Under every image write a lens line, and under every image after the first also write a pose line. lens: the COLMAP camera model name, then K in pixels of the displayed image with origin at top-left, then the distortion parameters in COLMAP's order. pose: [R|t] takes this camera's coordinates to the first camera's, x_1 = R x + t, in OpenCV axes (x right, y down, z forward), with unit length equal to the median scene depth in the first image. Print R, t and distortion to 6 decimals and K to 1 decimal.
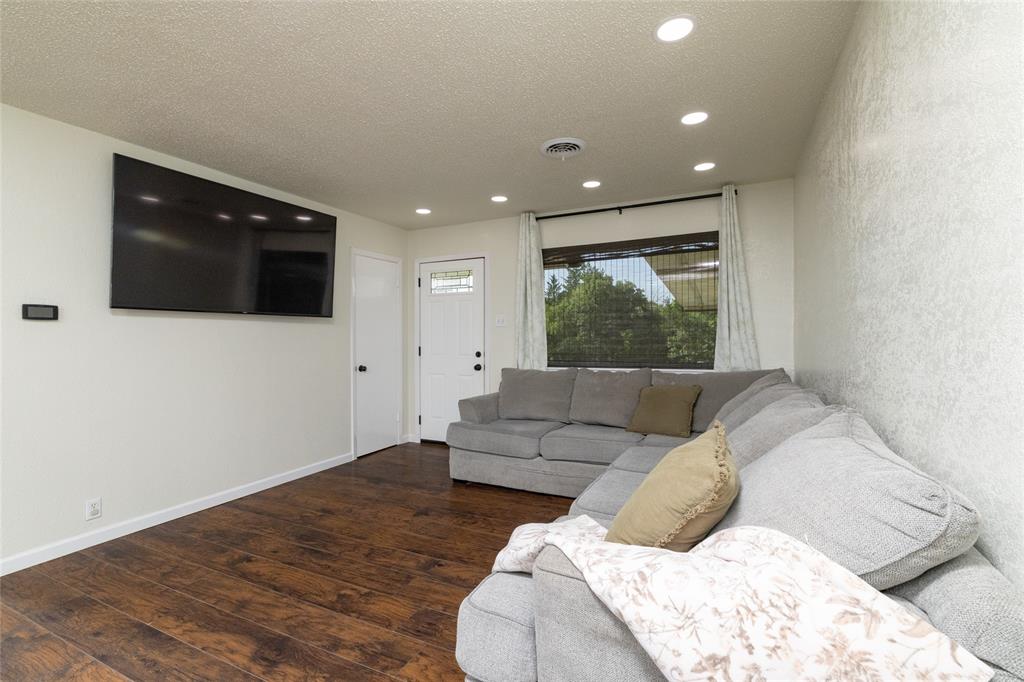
lens RADIAL K [[443.9, 0, 511.9], [0, 443.9, 338.5], [0, 0, 1]] dist [0.000669, -0.000263]
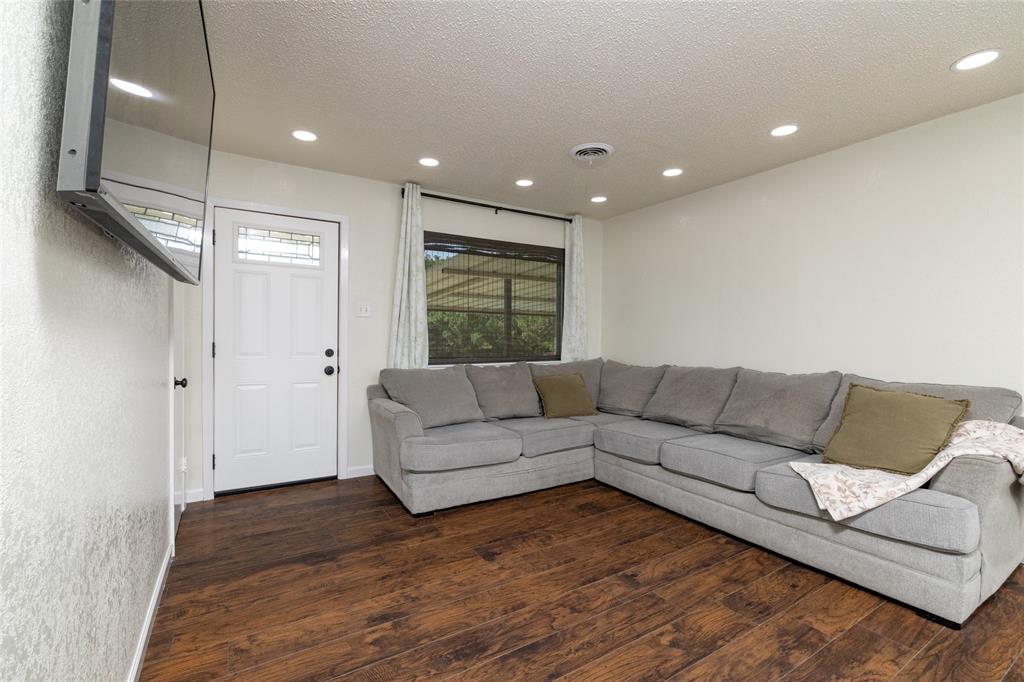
lens RADIAL K [[443.9, 0, 510.0], [0, 443.9, 345.4], [0, 0, 1]] dist [0.000669, -0.000263]
pose [[0.556054, -0.007066, 0.831116, -0.725583], [-0.014040, 0.999741, 0.017894, 0.008391], [-0.831028, -0.021619, 0.555811, 0.474939]]
